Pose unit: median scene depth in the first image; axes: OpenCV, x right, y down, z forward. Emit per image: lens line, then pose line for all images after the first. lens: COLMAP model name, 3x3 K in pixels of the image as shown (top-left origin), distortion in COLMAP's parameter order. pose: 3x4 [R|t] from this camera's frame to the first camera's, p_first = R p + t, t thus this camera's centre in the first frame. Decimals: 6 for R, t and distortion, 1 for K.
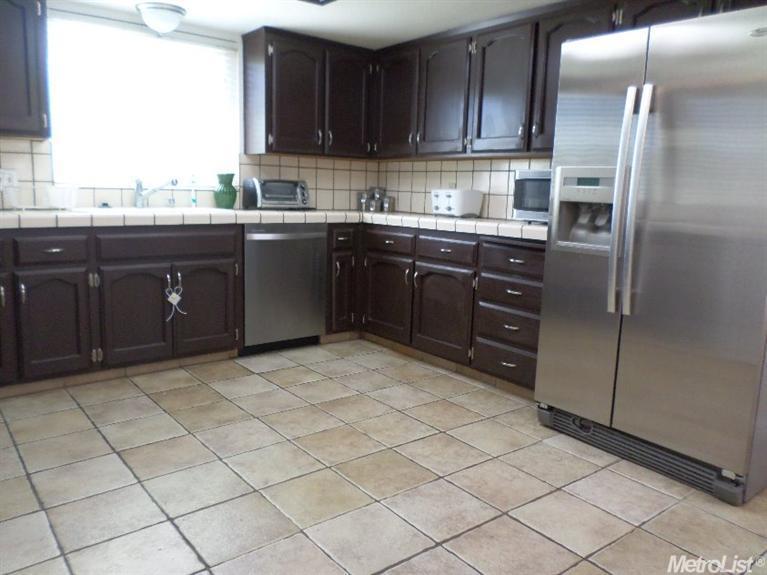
lens RADIAL K [[602.1, 0, 383.5], [0, 602.1, 287.5], [0, 0, 1]] dist [0.027868, 0.002716]
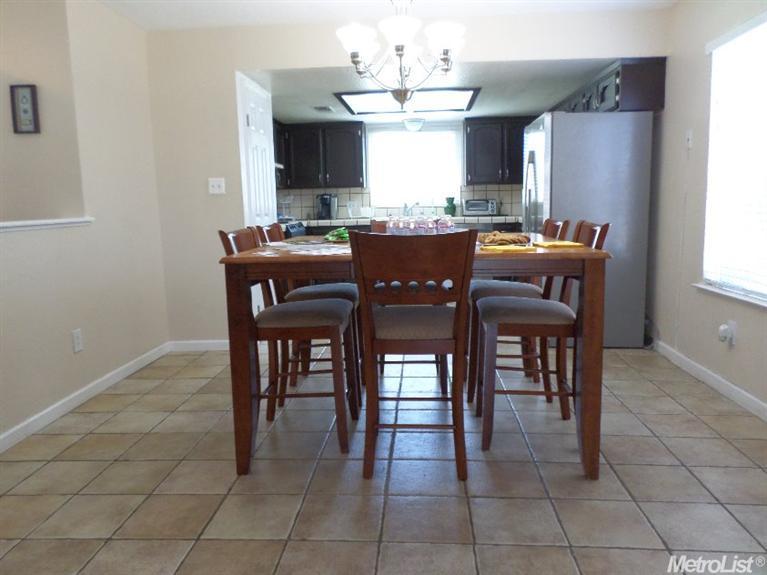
lens RADIAL K [[602.1, 0, 383.5], [0, 602.1, 287.5], [0, 0, 1]] dist [0.027868, 0.002716]
pose [[0.740646, 0.054743, -0.669662, 0.870083], [-0.072947, 0.997335, 0.000850, 0.104915], [0.667924, 0.048220, 0.742666, -0.517214]]
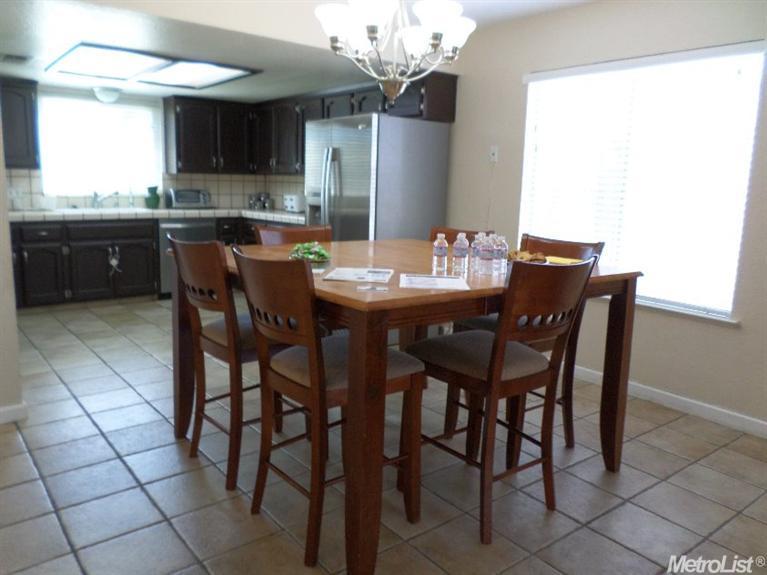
lens RADIAL K [[594.1, 0, 383.5], [0, 594.1, 287.5], [0, 0, 1]] dist [0.003727, 0.002485]
pose [[0.999965, -0.007484, 0.003756, 0.346071], [0.007437, 0.999895, 0.012431, 0.063457], [-0.003849, -0.012403, 0.999916, -0.578127]]
